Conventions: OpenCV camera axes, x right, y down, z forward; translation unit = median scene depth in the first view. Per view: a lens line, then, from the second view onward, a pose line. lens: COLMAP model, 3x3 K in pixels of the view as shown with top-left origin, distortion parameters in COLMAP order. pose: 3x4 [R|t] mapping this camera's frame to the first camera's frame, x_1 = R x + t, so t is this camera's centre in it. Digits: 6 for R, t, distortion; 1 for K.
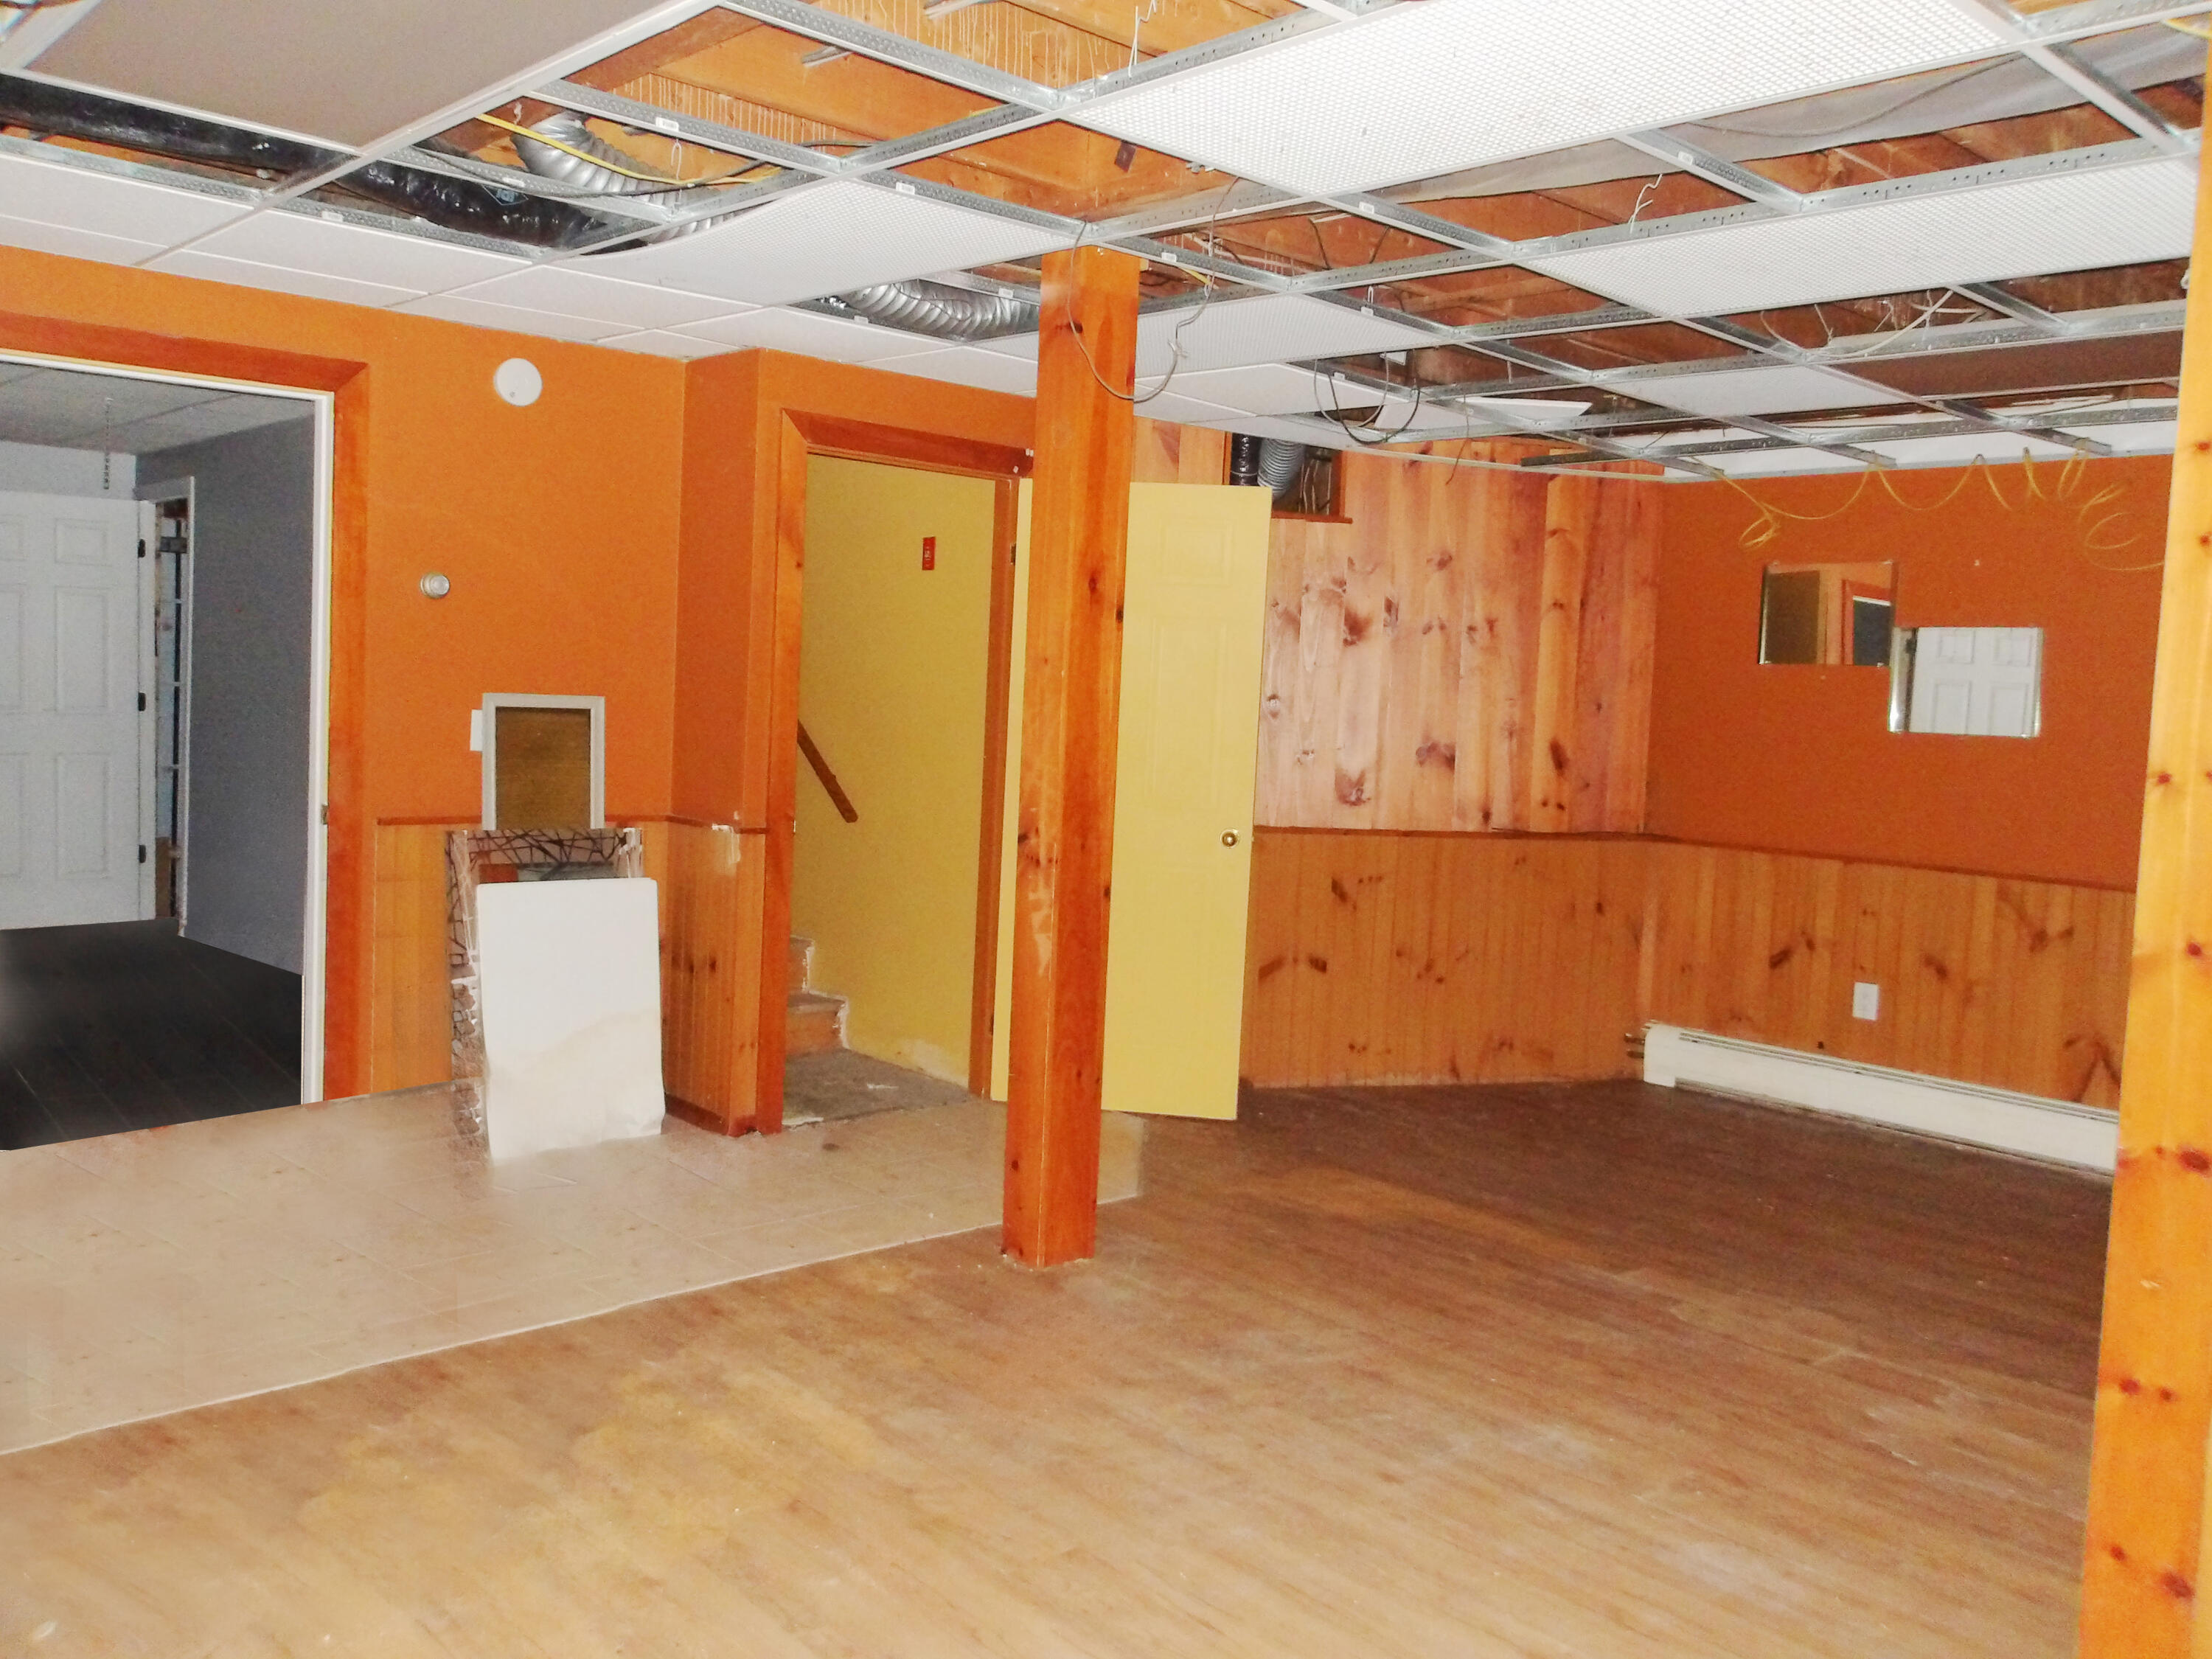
lens RADIAL K [[1826.3, 0, 1111.2], [0, 1826.3, 797.9], [0, 0, 1]] dist [0.008967, 0.005454]
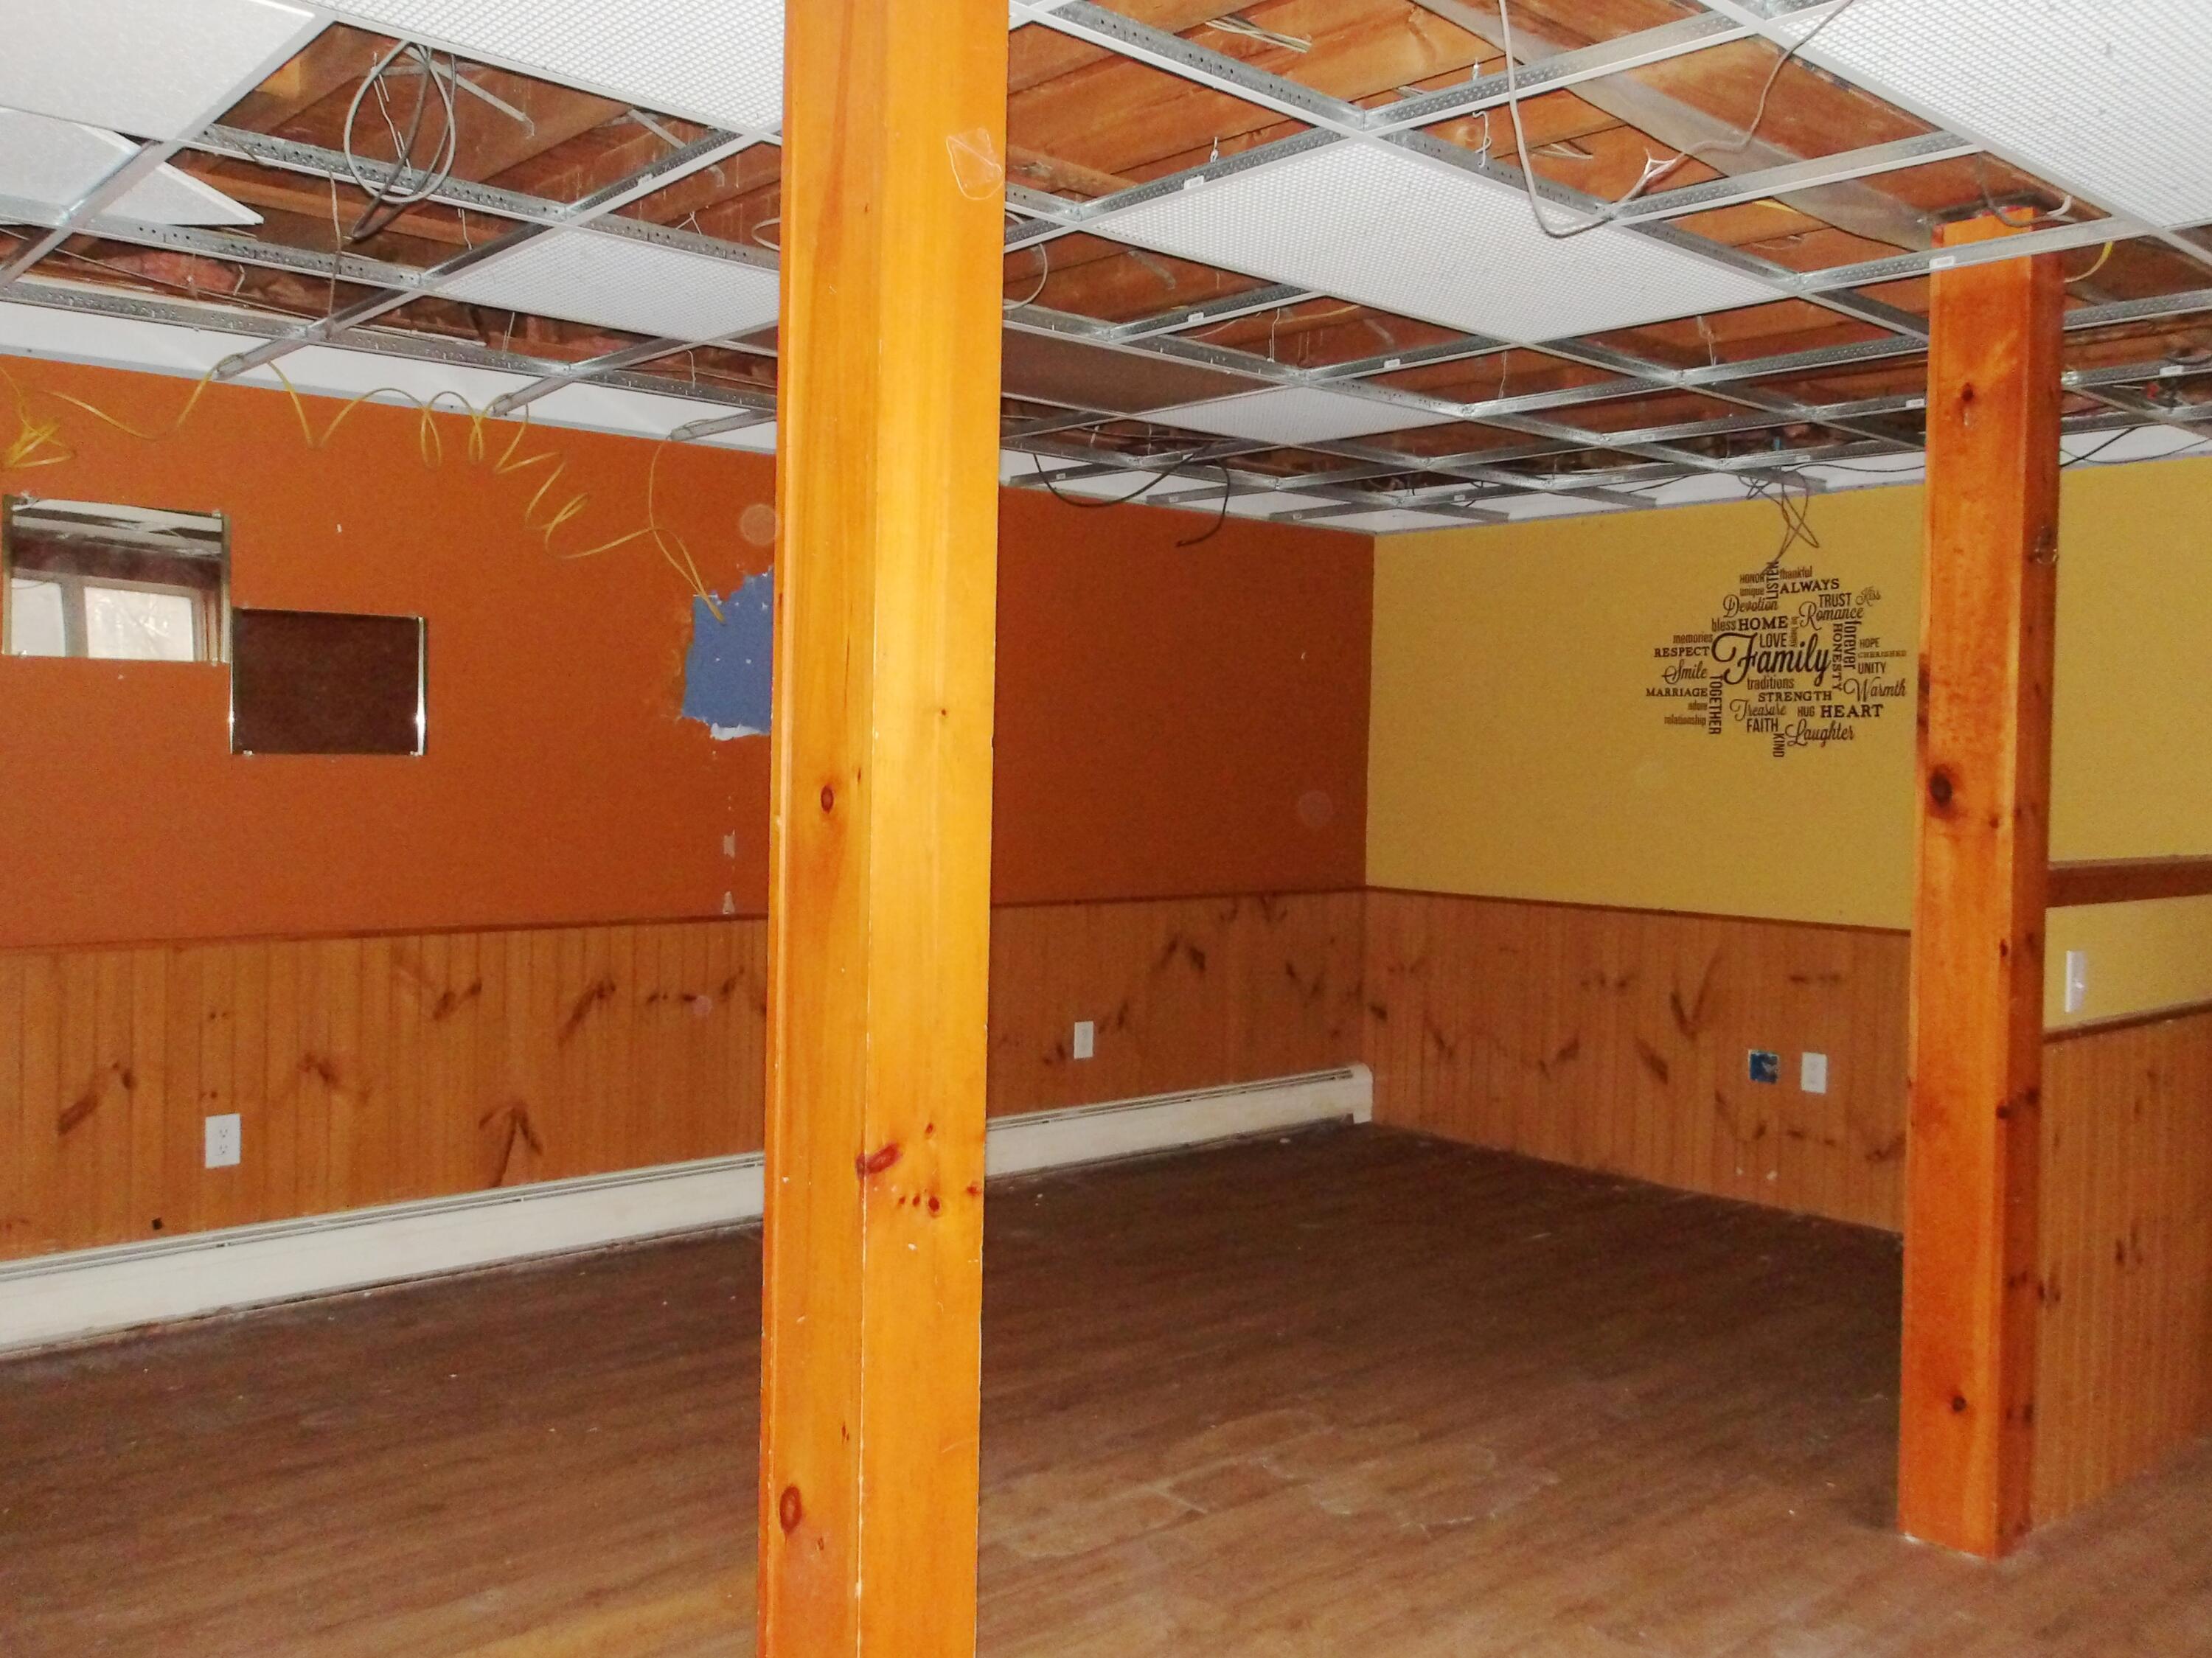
lens RADIAL K [[1936.9, 0, 1106.0], [0, 1936.9, 829.0], [0, 0, 1]] dist [0.027687, 0.004592]
pose [[0.000319, -0.088490, 0.996077, -0.479947], [0.040080, 0.995278, 0.088406, -0.090012], [-0.999196, 0.039895, 0.003864, 0.984302]]
